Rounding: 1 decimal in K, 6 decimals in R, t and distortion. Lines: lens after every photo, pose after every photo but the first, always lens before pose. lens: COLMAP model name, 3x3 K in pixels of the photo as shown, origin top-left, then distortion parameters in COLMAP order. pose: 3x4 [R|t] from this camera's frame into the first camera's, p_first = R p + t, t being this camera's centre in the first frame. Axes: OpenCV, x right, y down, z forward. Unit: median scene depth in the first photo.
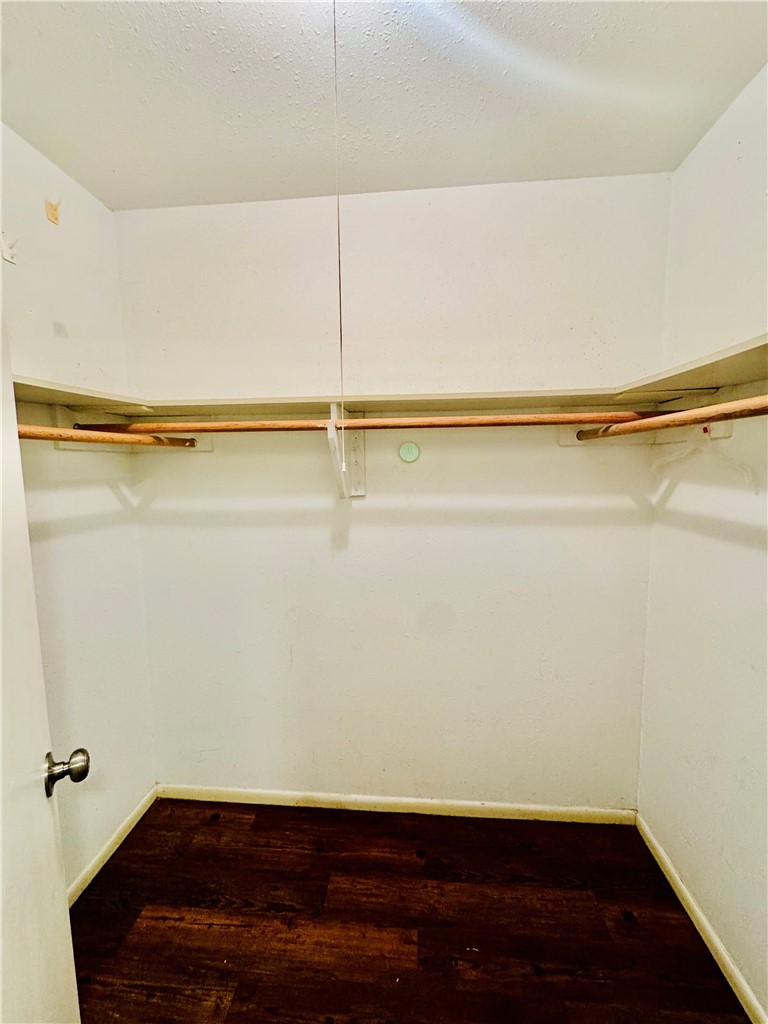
lens RADIAL K [[413.0, 0, 387.3], [0, 413.0, 510.7], [0, 0, 1]] dist [-0.004024, 0.000508]
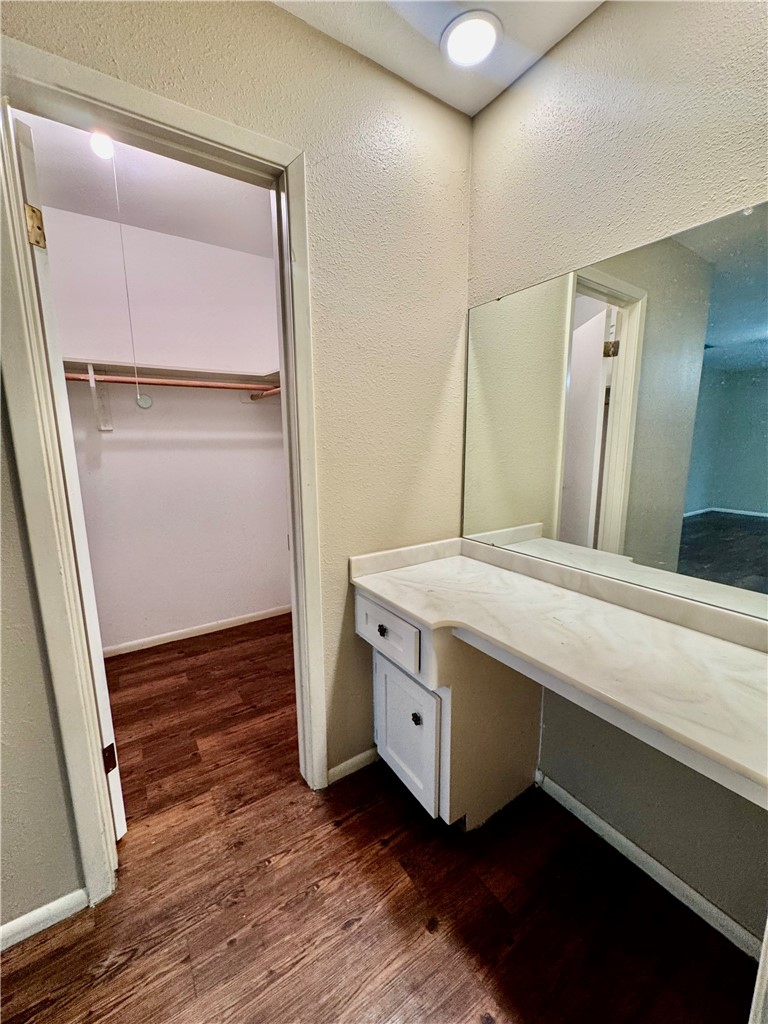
lens RADIAL K [[413.0, 0, 390.5], [0, 413.0, 512.3], [0, 0, 1]] dist [-0.004024, 0.000508]
pose [[0.777921, -0.105512, 0.619441, -0.238772], [0.059761, 0.993756, 0.094219, 0.187748], [-0.625514, -0.036276, 0.779369, -0.822142]]
